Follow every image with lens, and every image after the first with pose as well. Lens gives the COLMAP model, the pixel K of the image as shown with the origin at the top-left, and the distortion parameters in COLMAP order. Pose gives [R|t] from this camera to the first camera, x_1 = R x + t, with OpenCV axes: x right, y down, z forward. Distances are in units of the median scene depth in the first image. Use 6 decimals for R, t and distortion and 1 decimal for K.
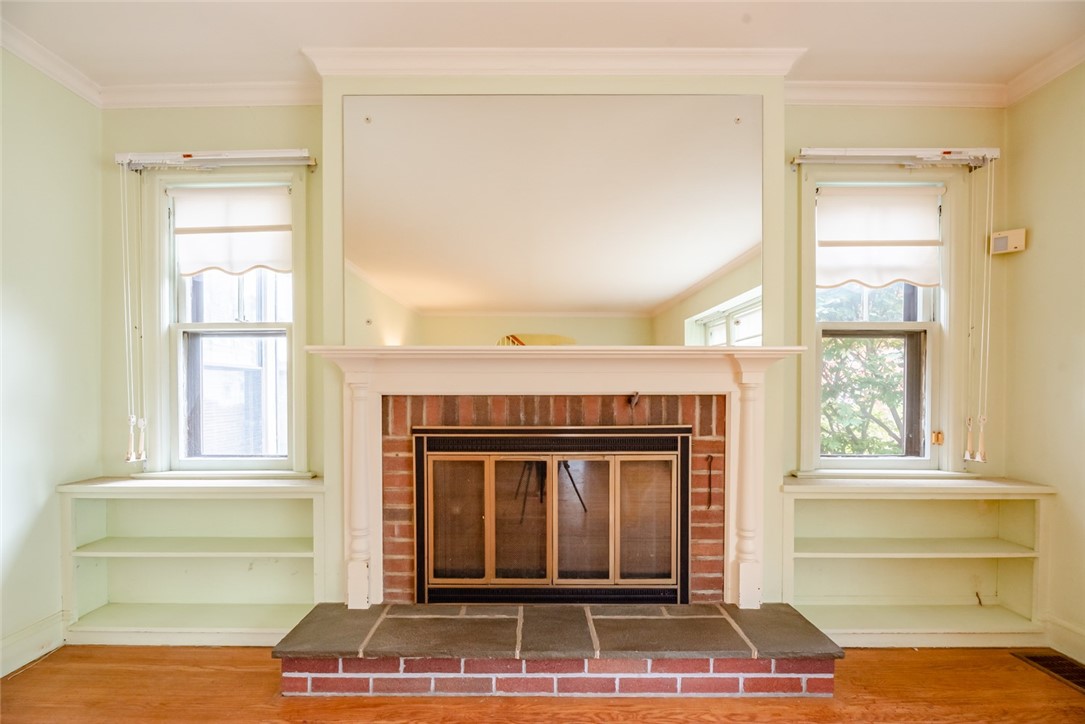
lens RADIAL K [[446.0, 0, 543.2], [0, 446.0, 396.5], [0, 0, 1]] dist [-0.009594, -0.001982]
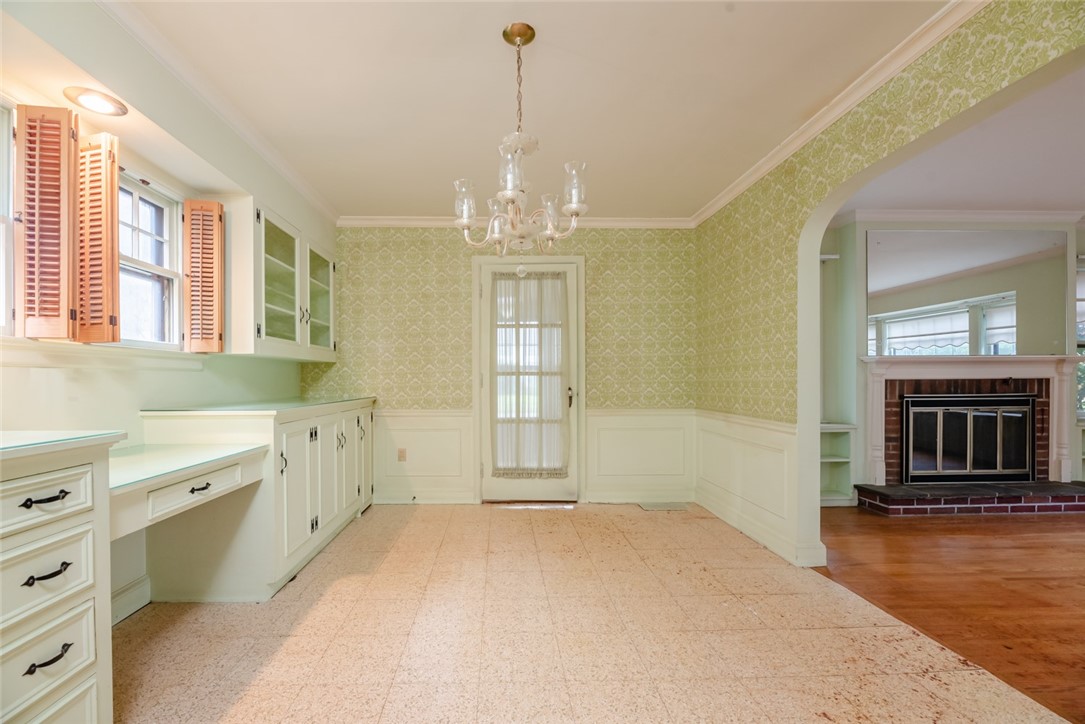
lens RADIAL K [[446.0, 0, 502.4], [0, 446.0, 389.0], [0, 0, 1]] dist [-0.009594, -0.001982]
pose [[0.999957, -0.006670, 0.006378, -2.109825], [0.006700, 0.999966, -0.004707, 0.036918], [-0.006347, 0.004750, 0.999969, -0.984174]]
